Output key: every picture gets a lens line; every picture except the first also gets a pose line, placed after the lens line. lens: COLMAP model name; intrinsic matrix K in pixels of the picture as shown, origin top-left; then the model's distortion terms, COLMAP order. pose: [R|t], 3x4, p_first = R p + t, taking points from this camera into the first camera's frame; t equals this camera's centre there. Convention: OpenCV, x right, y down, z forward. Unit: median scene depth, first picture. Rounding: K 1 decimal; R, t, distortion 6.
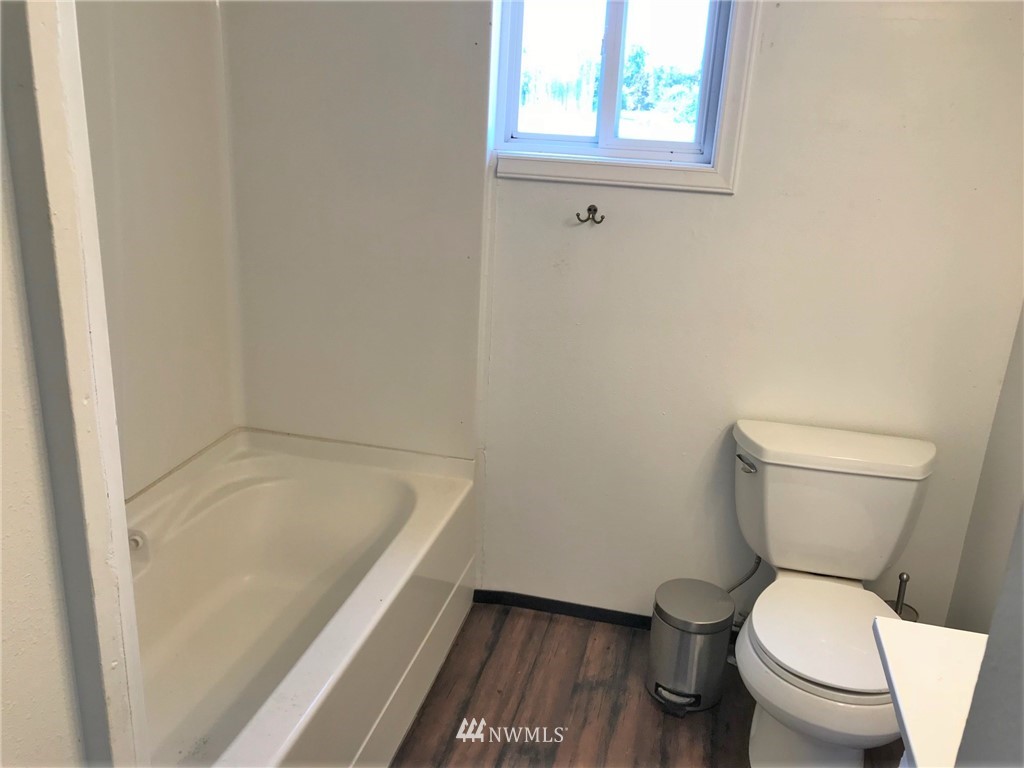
lens RADIAL K [[841.8, 0, 504.1], [0, 841.8, 381.6], [0, 0, 1]] dist [0.009273, -0.001176]
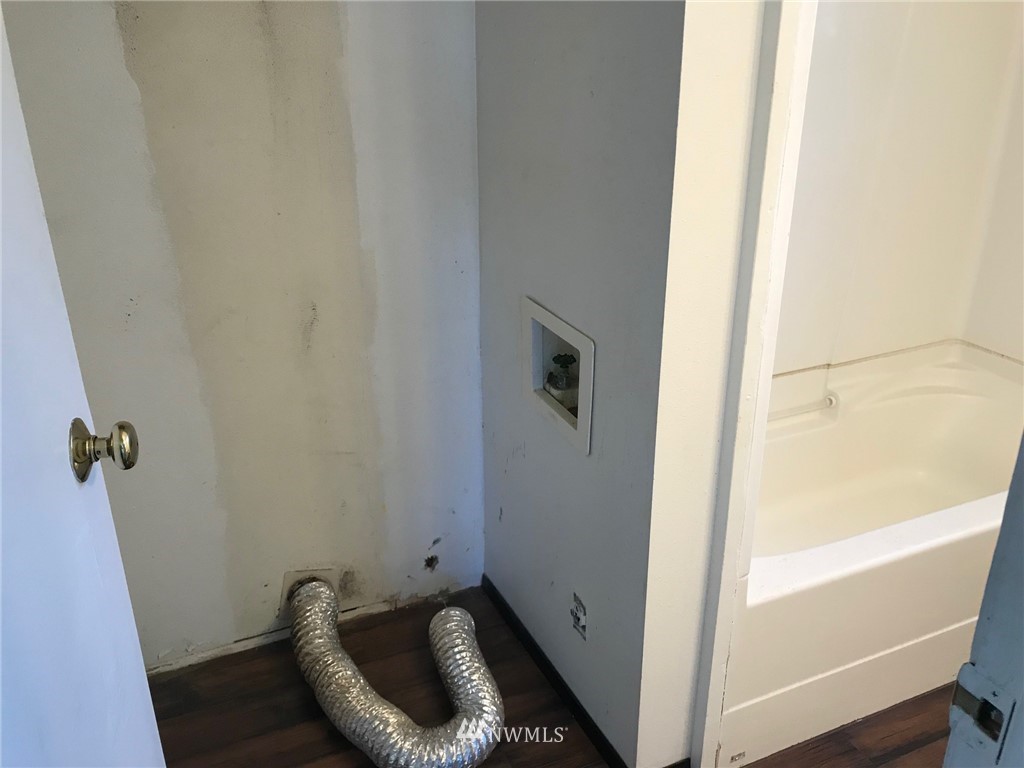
lens RADIAL K [[841.8, 0, 504.1], [0, 841.8, 381.6], [0, 0, 1]] dist [0.009273, -0.001176]
pose [[0.607324, 0.252319, -0.753321, 0.168107], [-0.214239, 0.965111, 0.150538, 0.073051], [0.765022, 0.069965, 0.640192, -0.126552]]
